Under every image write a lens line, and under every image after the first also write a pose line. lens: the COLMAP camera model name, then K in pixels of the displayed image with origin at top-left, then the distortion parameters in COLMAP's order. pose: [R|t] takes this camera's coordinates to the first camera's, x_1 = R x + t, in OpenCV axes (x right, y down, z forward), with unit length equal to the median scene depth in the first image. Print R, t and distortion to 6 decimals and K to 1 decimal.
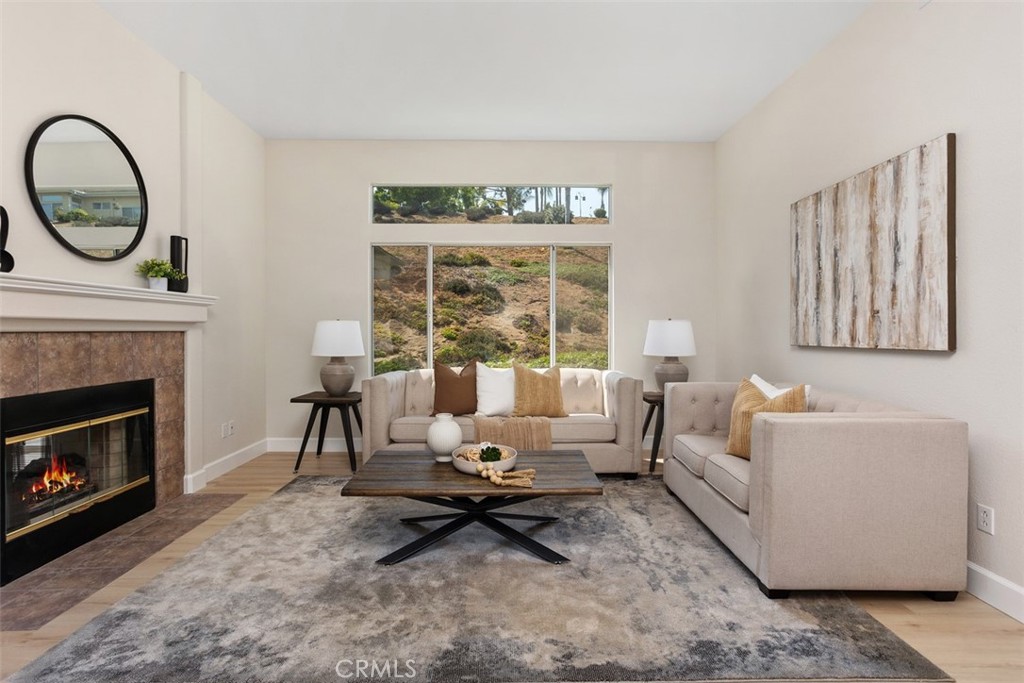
lens RADIAL K [[500.2, 0, 519.4], [0, 500.2, 339.7], [0, 0, 1]] dist [-0.029820, 0.016211]
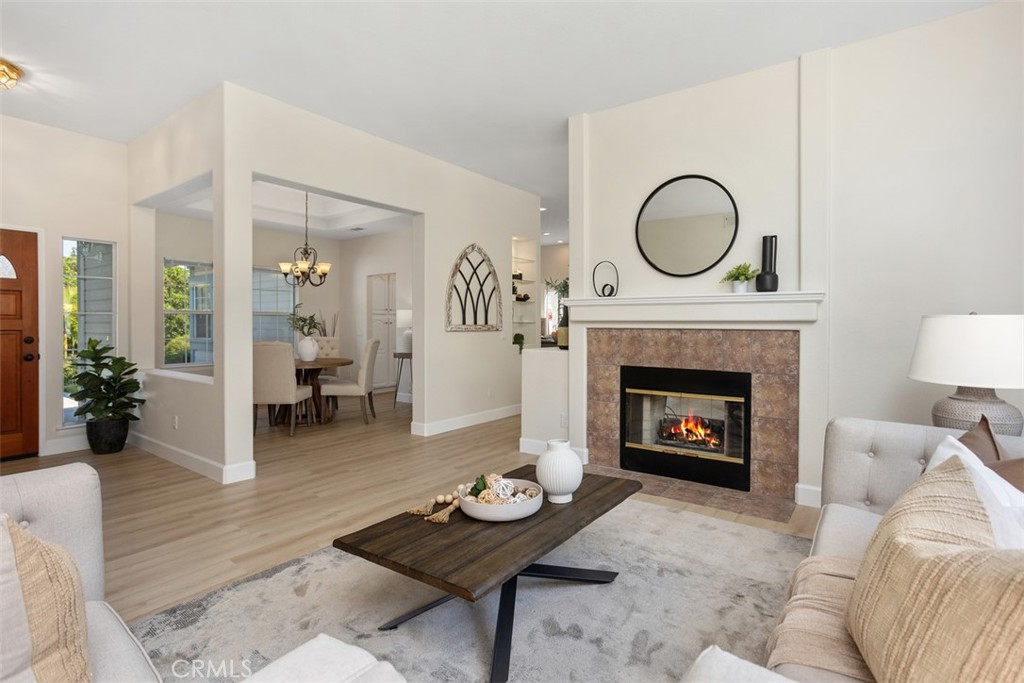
lens RADIAL K [[500.2, 0, 509.3], [0, 500.2, 331.9], [0, 0, 1]] dist [-0.029820, 0.016211]
pose [[-0.611141, 0.012319, -0.791426, 0.453311], [-0.018906, 0.999366, 0.030154, -0.035340], [0.791296, 0.033391, -0.610520, 1.251954]]
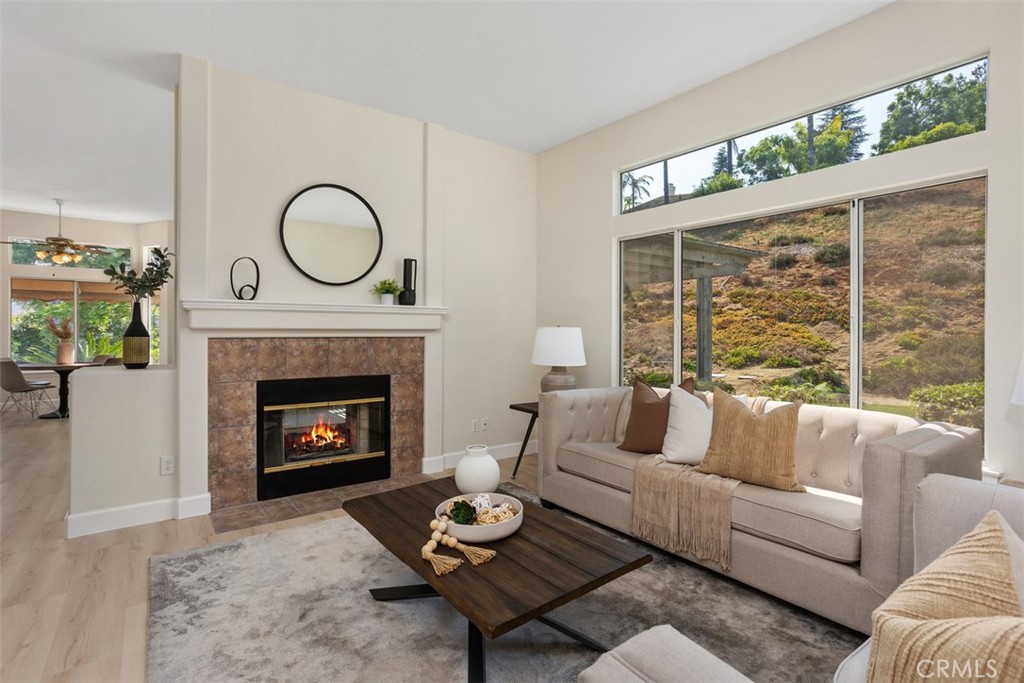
lens RADIAL K [[500.2, 0, 508.8], [0, 500.2, 335.6], [0, 0, 1]] dist [-0.029820, 0.016211]
pose [[0.572145, 0.006701, -0.820125, 0.475631], [-0.019258, 0.999801, -0.005265, -0.020046], [0.819926, 0.018806, 0.572160, 0.523140]]
